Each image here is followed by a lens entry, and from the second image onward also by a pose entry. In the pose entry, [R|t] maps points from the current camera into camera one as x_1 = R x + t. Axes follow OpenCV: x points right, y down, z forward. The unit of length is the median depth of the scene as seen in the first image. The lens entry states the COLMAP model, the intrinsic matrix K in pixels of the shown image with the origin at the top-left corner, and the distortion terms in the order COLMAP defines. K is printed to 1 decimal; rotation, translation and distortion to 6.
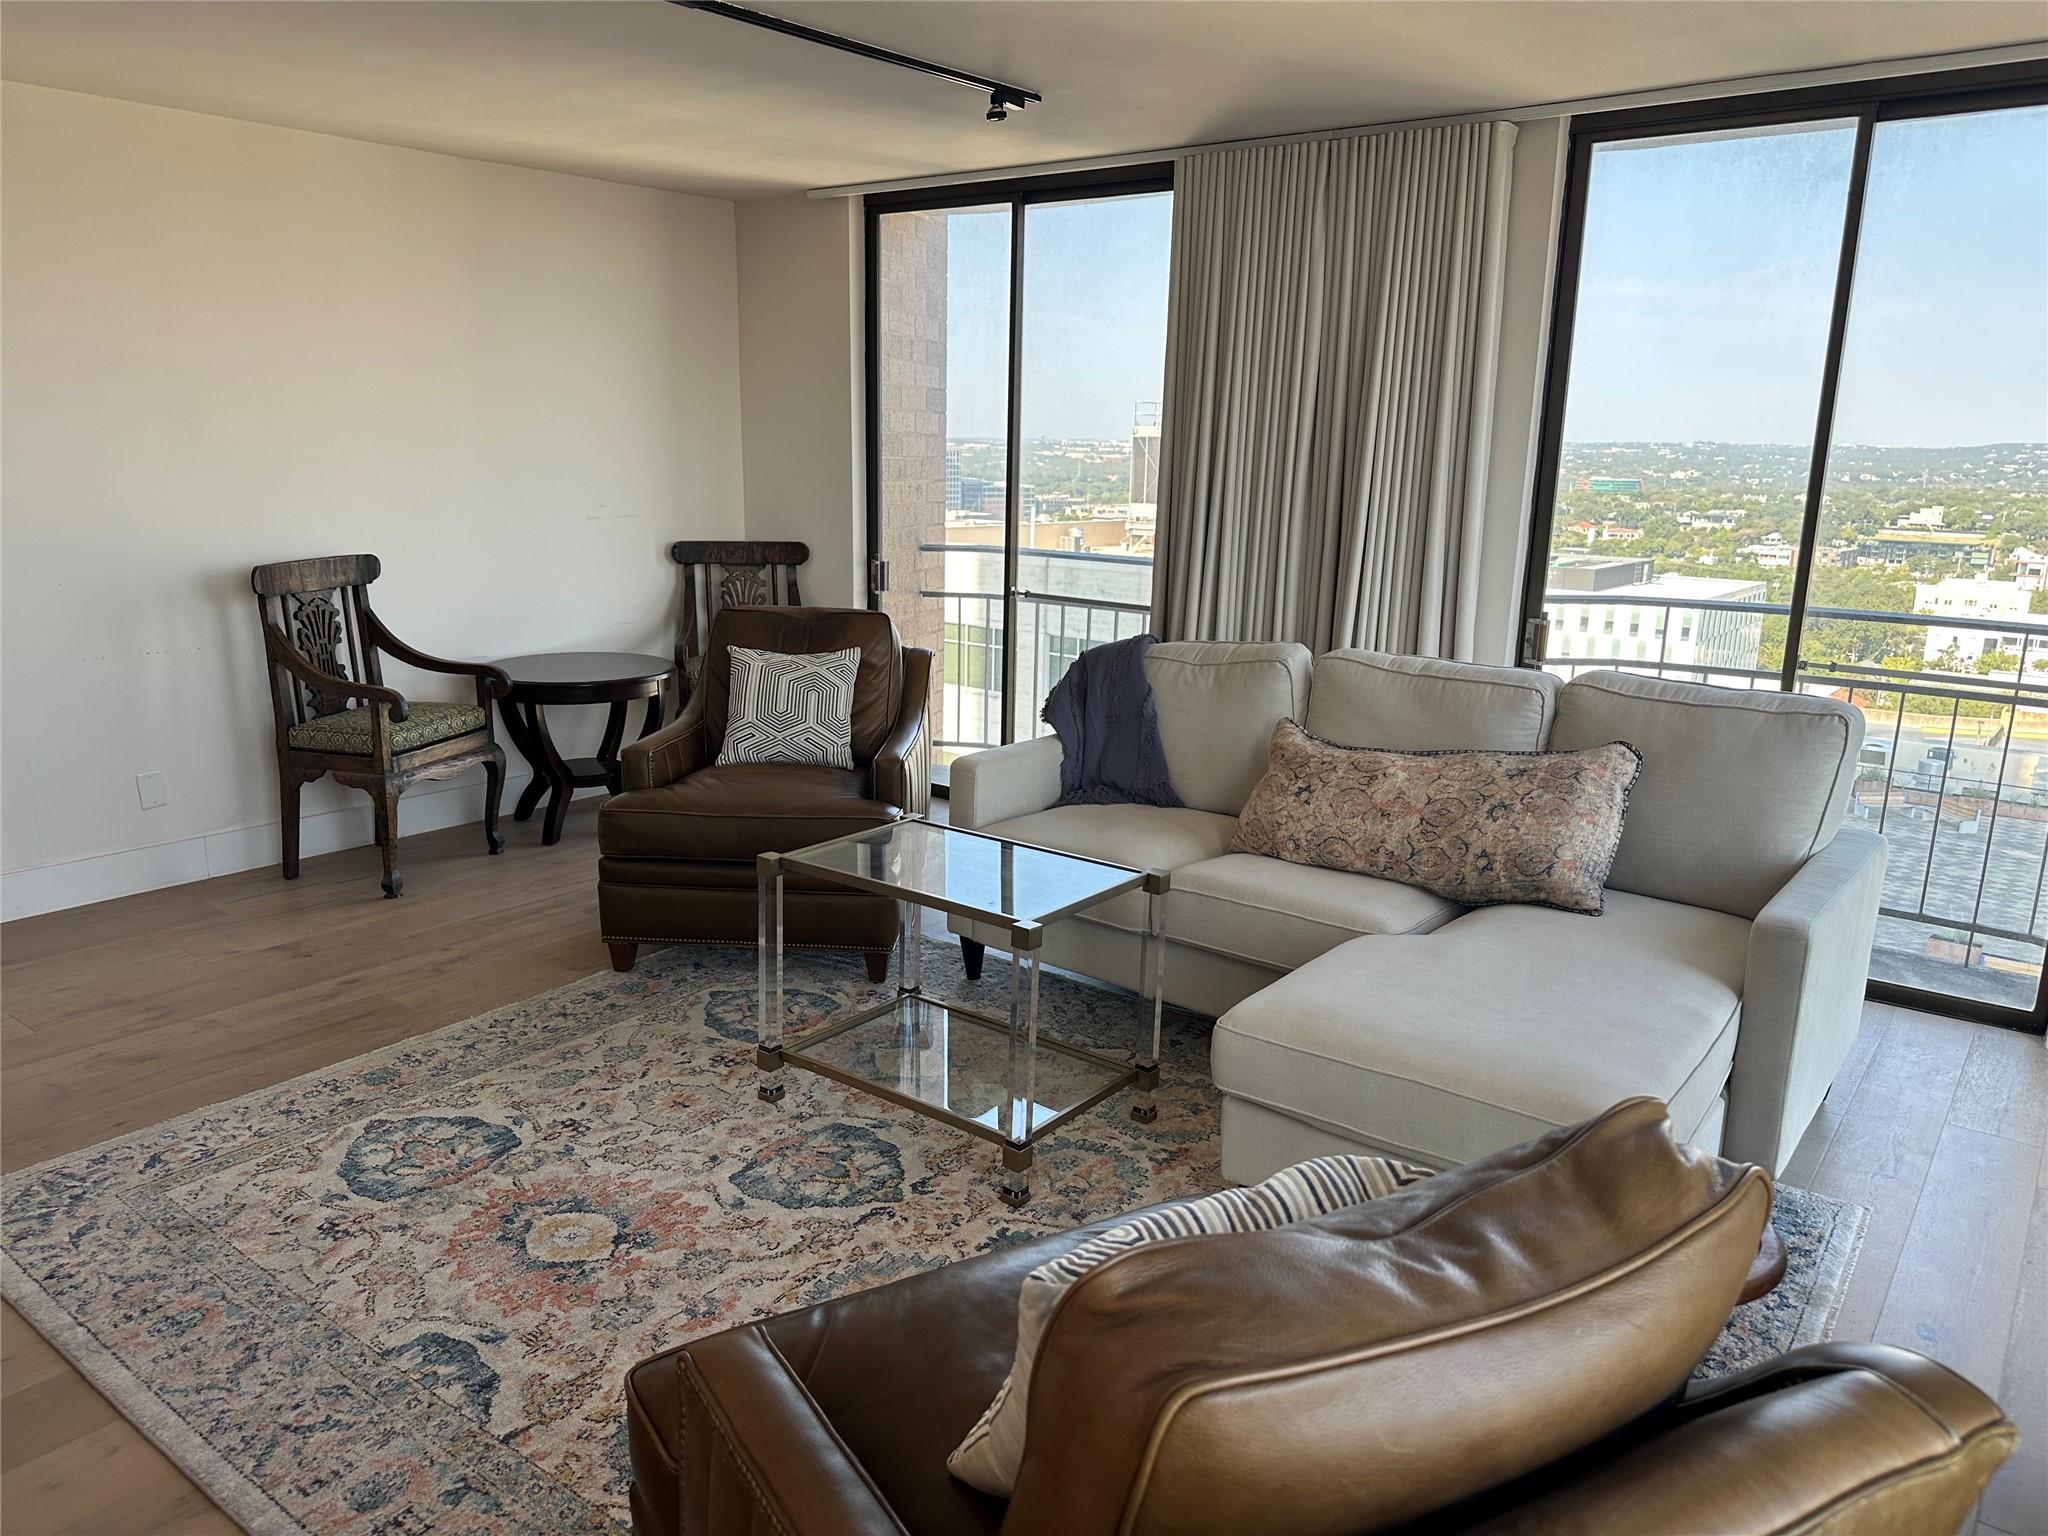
lens RADIAL K [[1405.4, 0, 1024.0], [0, 1405.4, 768.0], [0, 0, 1]] dist [-0.000851, 0.000622]
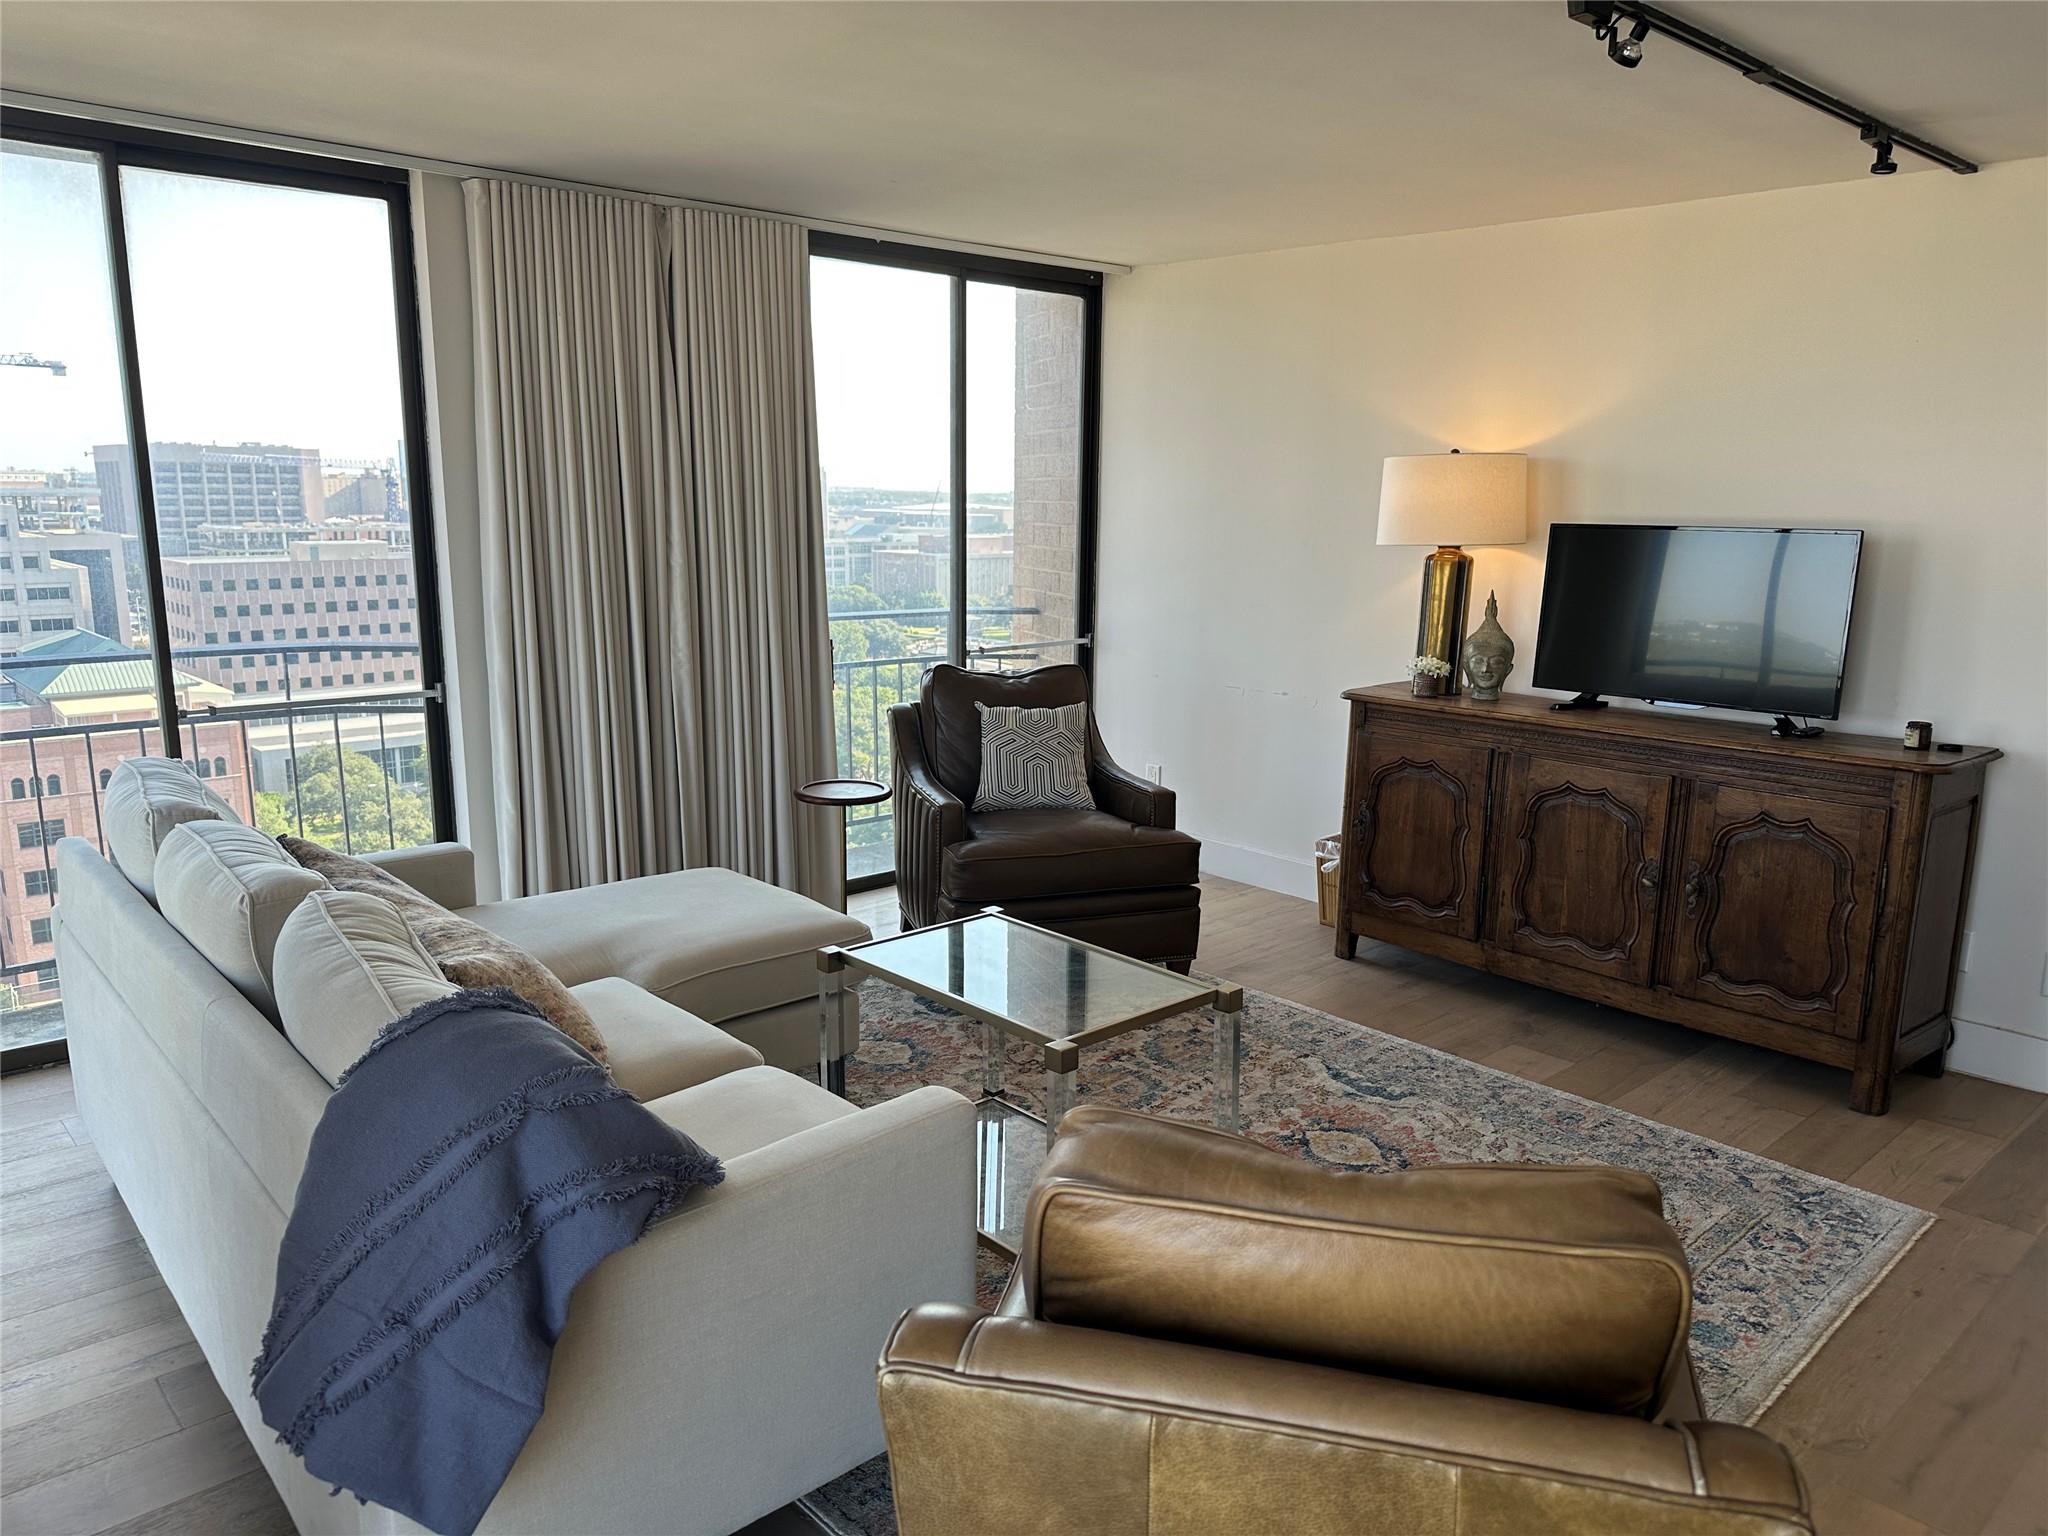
lens RADIAL K [[1405.4, 0, 1024.0], [0, 1405.4, 768.0], [0, 0, 1]] dist [-0.000851, 0.000622]
pose [[-0.984316, -0.070283, 0.161811, -0.197507], [0.003131, 0.910109, 0.414358, -0.461429], [-0.176388, 0.408366, -0.895614, 1.856470]]
